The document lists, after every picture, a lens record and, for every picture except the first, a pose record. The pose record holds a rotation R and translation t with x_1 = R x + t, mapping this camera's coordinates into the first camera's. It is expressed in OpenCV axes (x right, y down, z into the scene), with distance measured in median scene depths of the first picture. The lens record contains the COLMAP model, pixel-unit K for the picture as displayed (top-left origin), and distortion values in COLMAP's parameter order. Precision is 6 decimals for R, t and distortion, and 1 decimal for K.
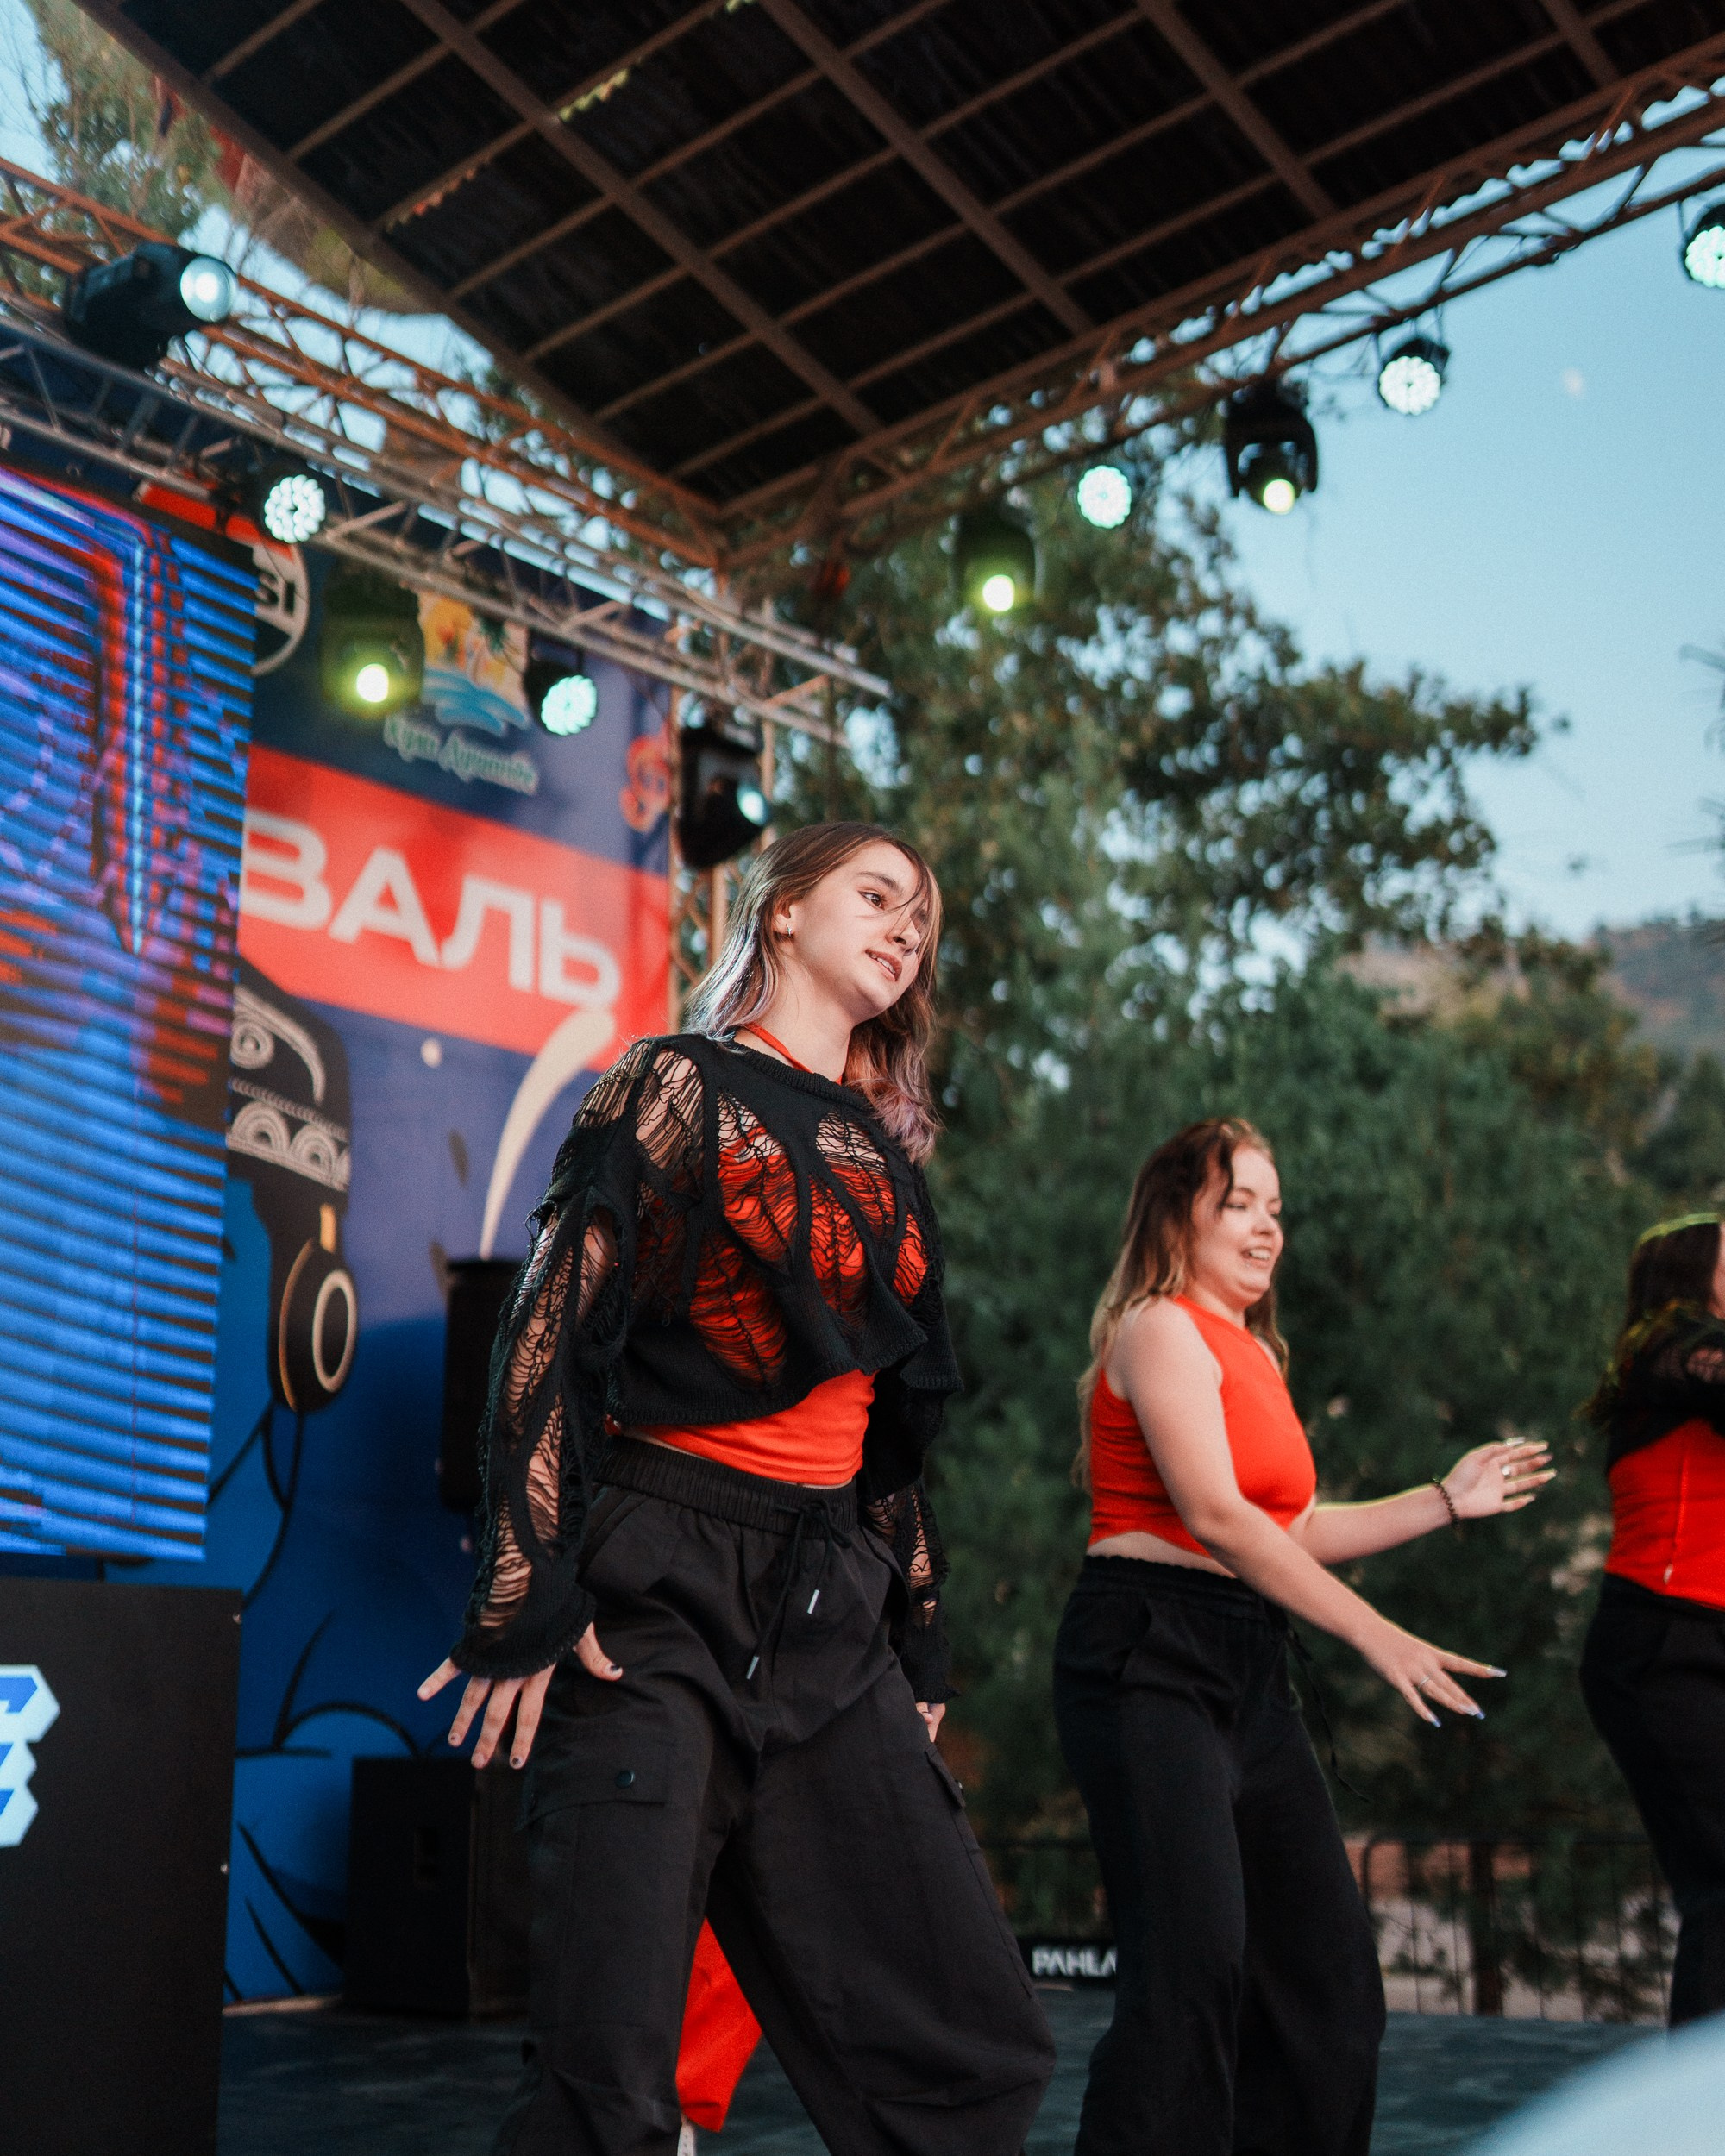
lens RADIAL K [[2335.1, 0, 862.5], [0, 2335.1, 1078.0], [0, 0, 1]] dist [-0.001164, 0.015438]
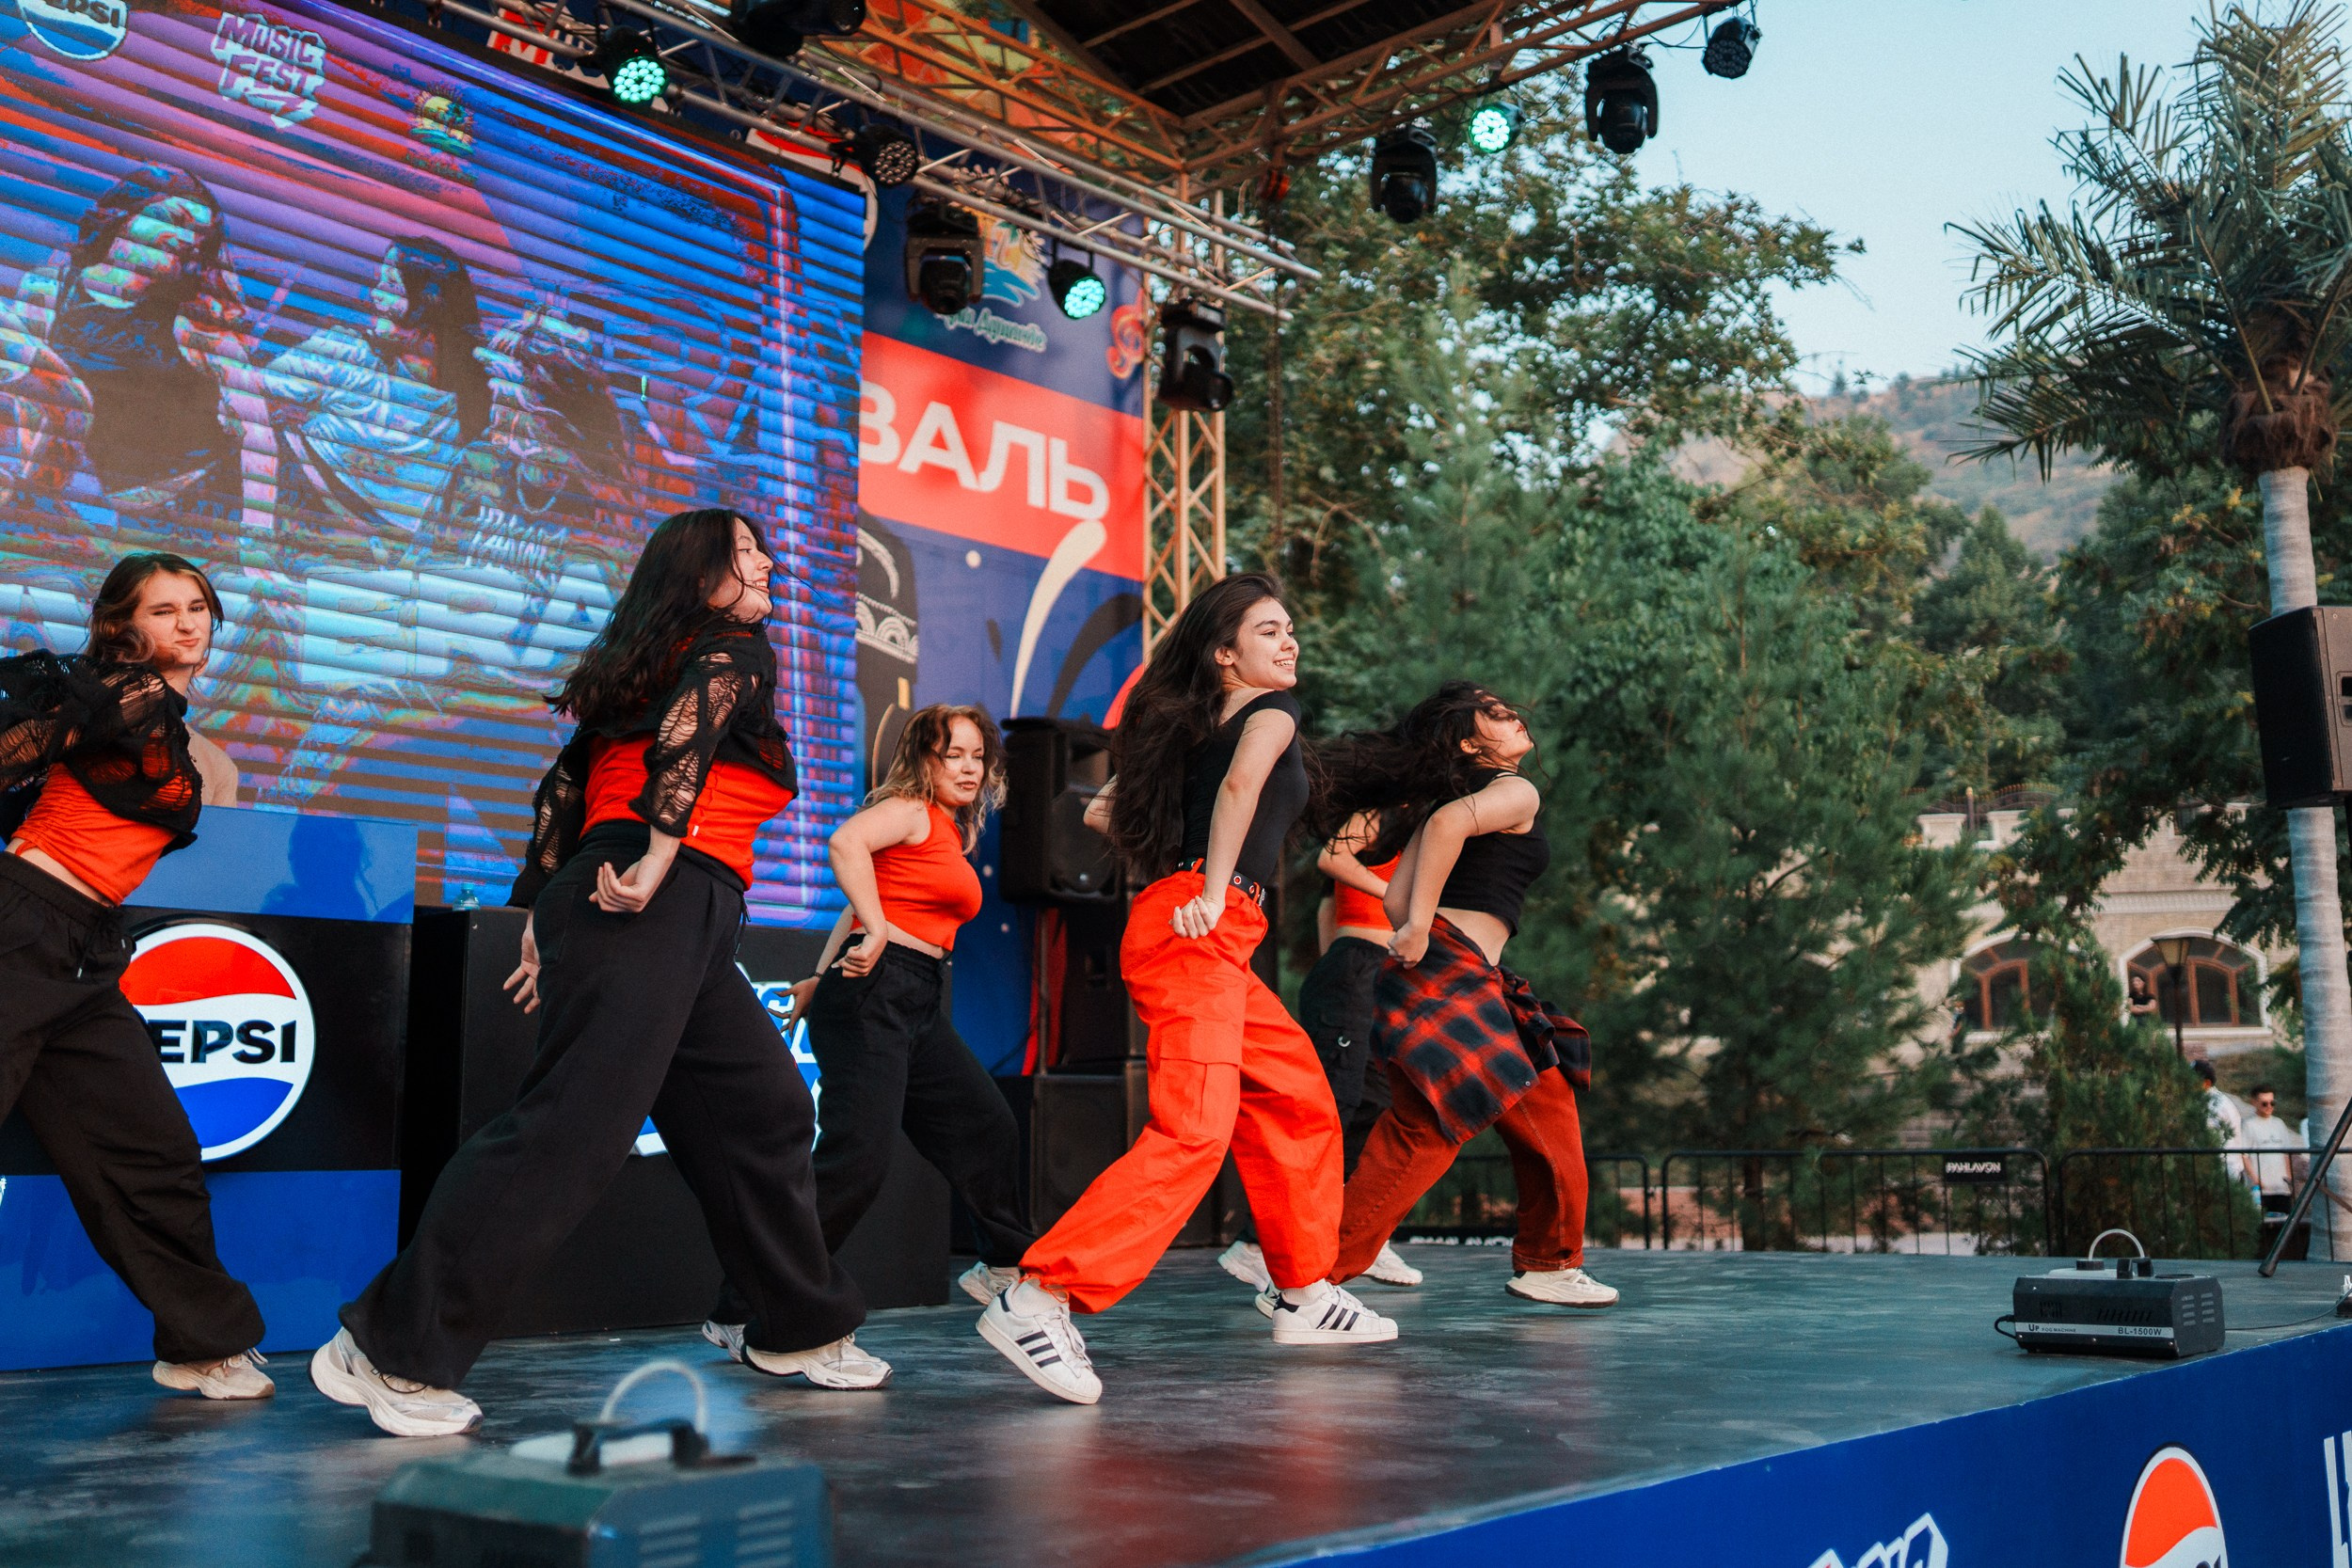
lens RADIAL K [[2227.0, 0, 1235.9], [0, 2227.0, 753.7], [0, 0, 1]] dist [-0.009725, -0.004259]
pose [[0.999831, 0.005298, 0.017579, -0.045106], [-0.007179, 0.994047, 0.108713, -0.030193], [-0.016899, -0.108821, 0.993918, -0.200085]]
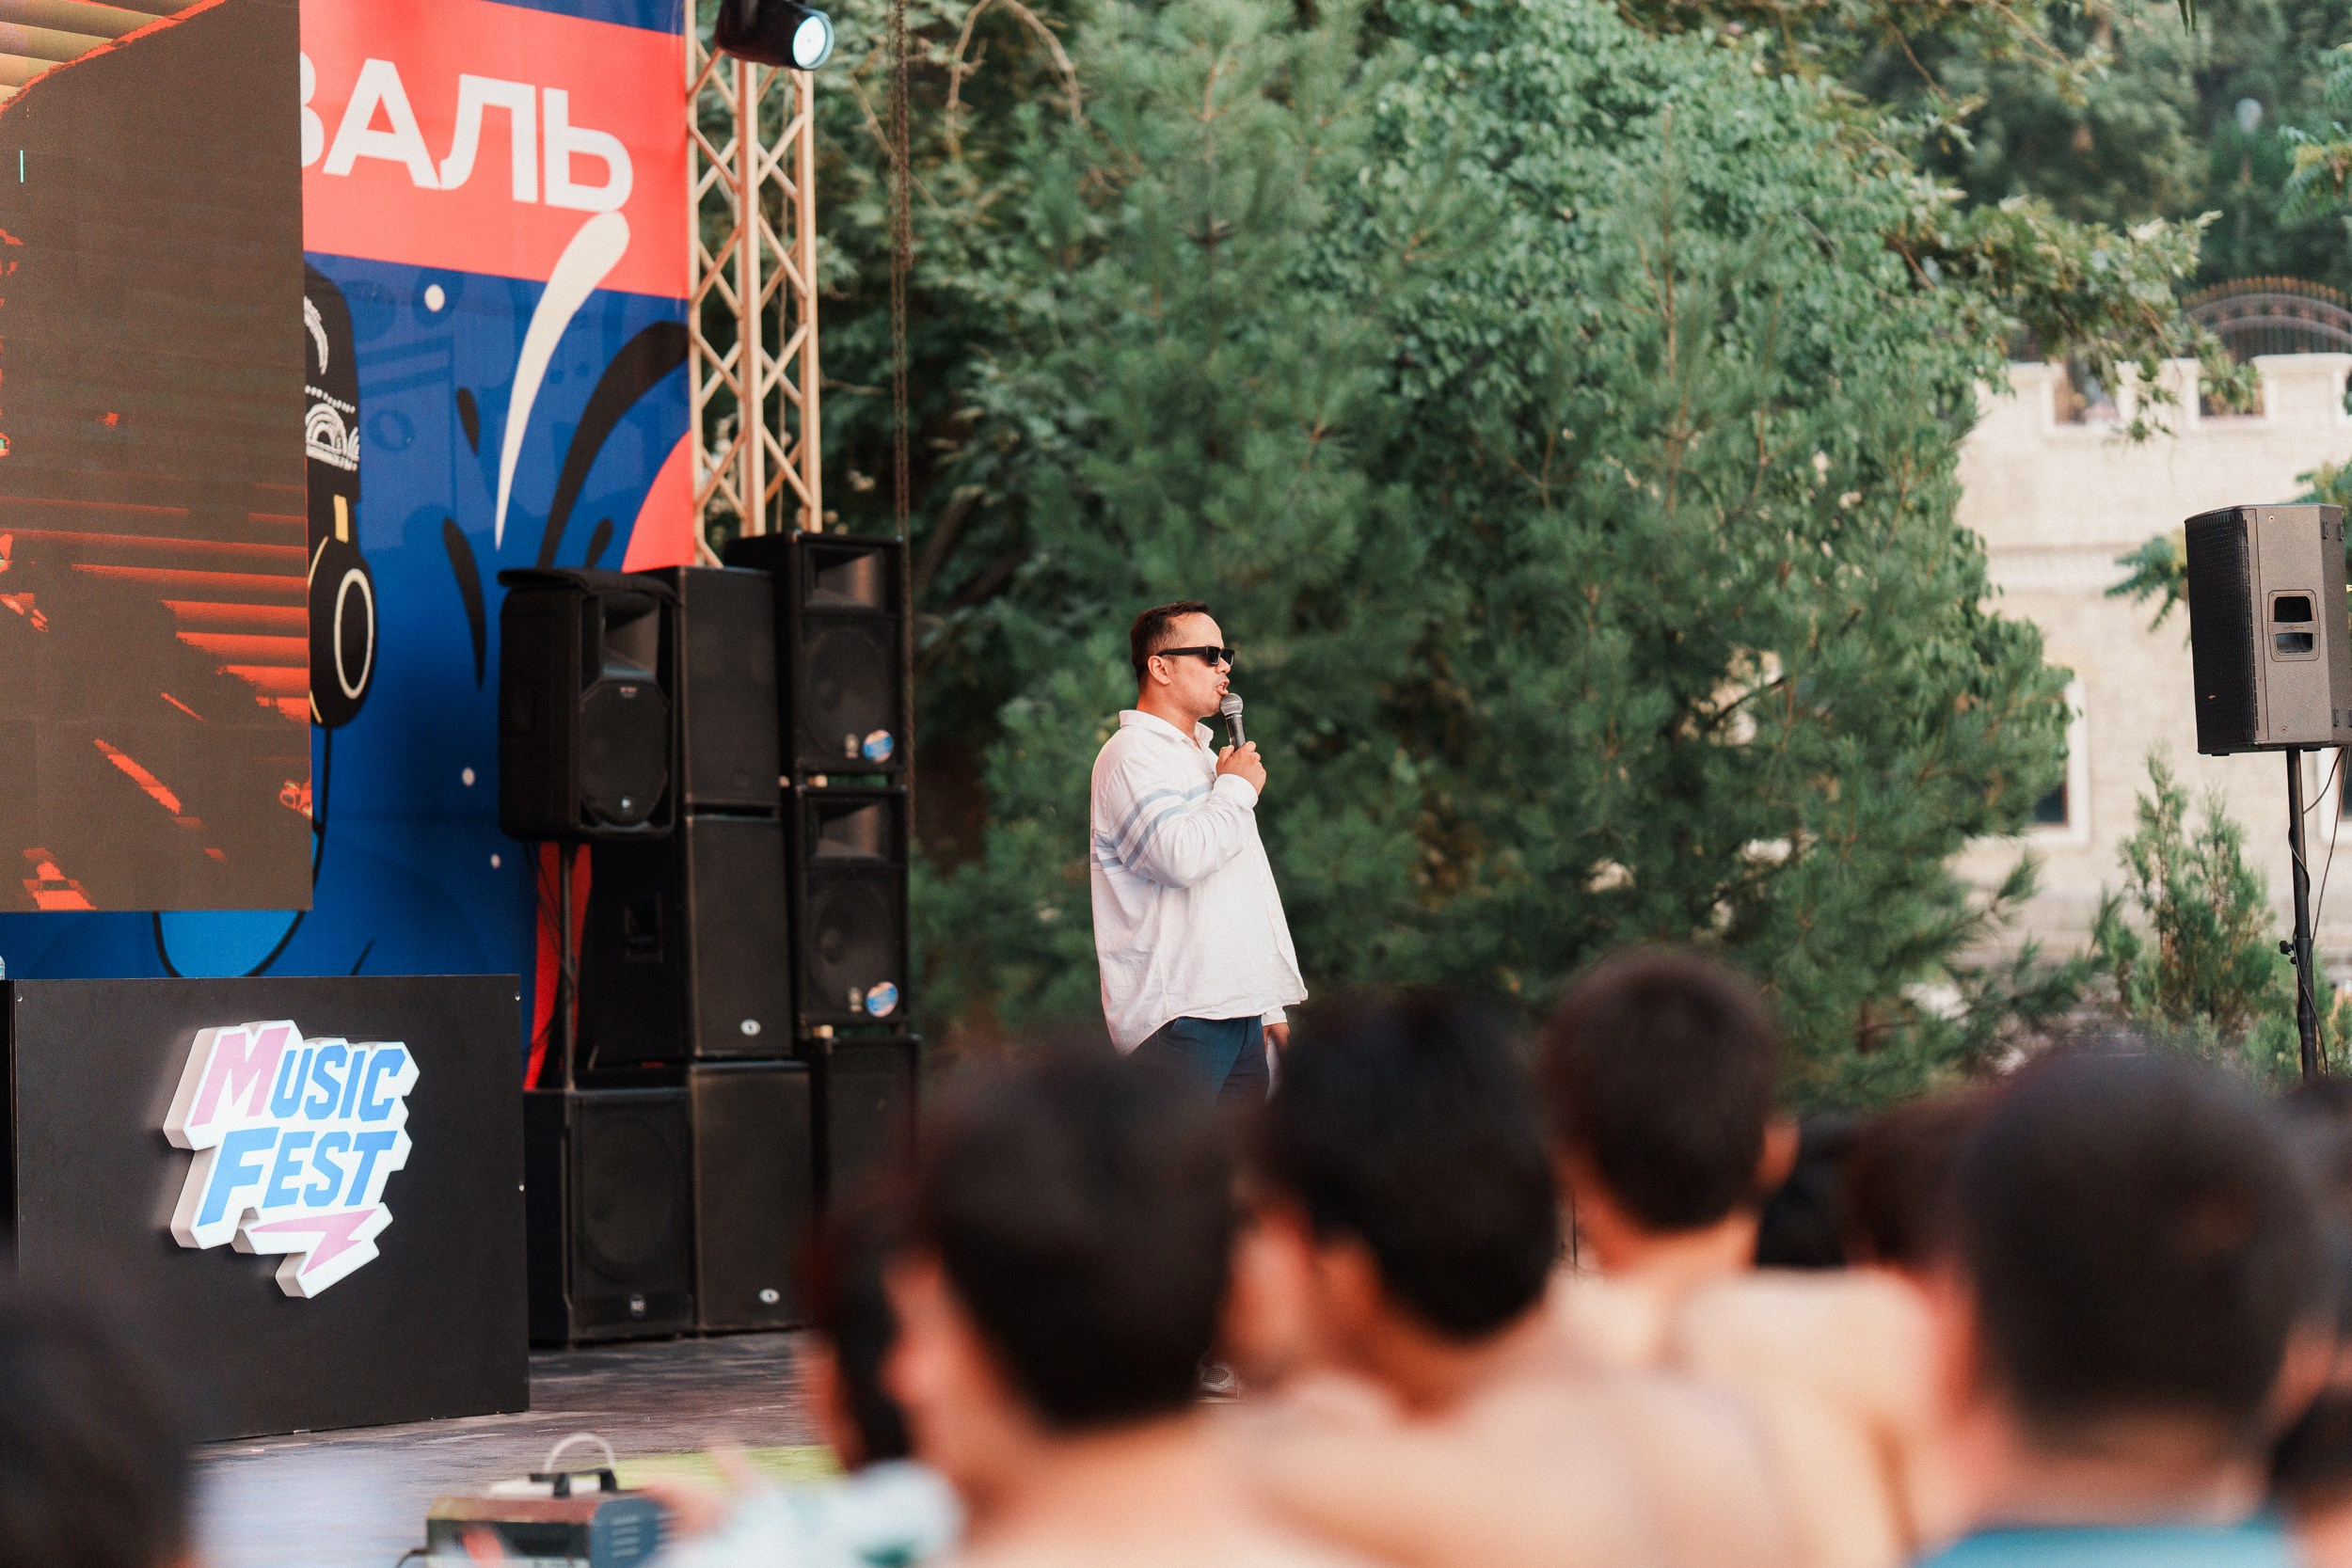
lens RADIAL K [[6000.6, 0, 1176.0], [0, 6000.6, 784.0], [0, 0, 1]] dist [-0.006427, 0.026552]
pose [[0.995655, -0.008388, 0.092738, -0.092503], [-0.014323, 0.970285, 0.241540, -0.287899], [-0.092008, -0.241819, 0.965949, -0.918854]]
